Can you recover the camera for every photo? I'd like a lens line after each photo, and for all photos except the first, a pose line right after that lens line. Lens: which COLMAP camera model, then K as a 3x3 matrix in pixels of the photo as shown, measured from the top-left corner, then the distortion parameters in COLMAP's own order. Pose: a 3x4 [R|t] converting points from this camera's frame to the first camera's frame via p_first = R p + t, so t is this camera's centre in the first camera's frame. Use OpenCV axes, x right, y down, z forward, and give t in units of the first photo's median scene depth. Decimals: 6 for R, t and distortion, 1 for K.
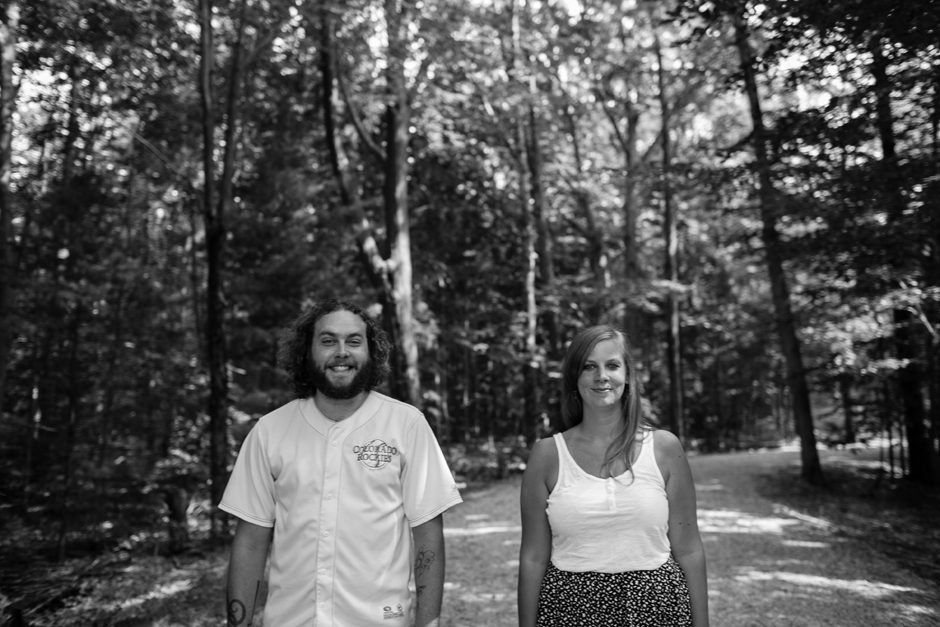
lens RADIAL K [[933.0, 0, 470.0], [0, 933.0, 313.5], [0, 0, 1]] dist [-0.092166, 0.110123]
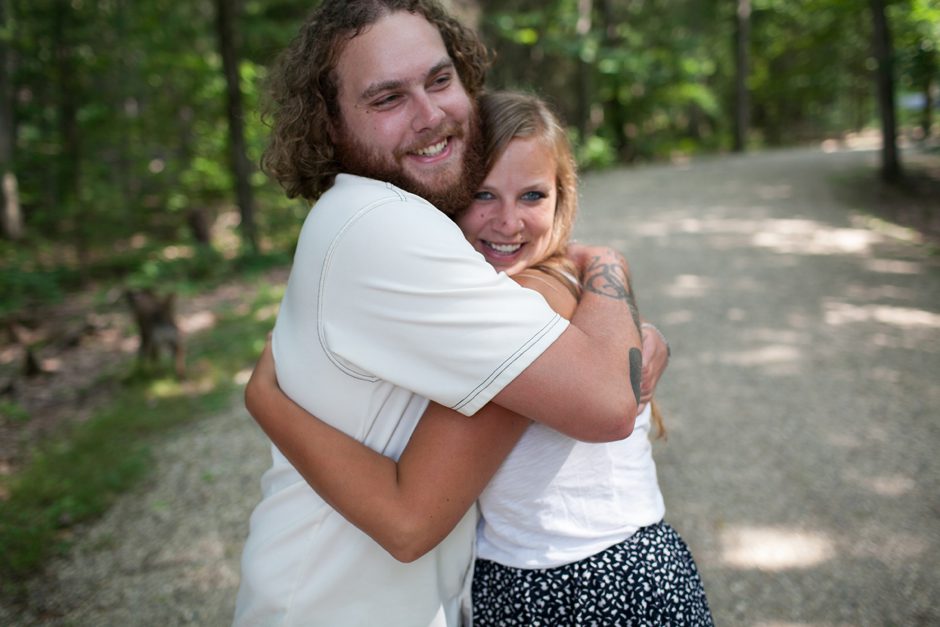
lens RADIAL K [[933.0, 0, 470.0], [0, 933.0, 313.5], [0, 0, 1]] dist [-0.092166, 0.110123]
pose [[0.998534, -0.012002, -0.052785, 0.001958], [0.028469, 0.945803, 0.323490, -0.002054], [0.046042, -0.324518, 0.944758, 0.113557]]
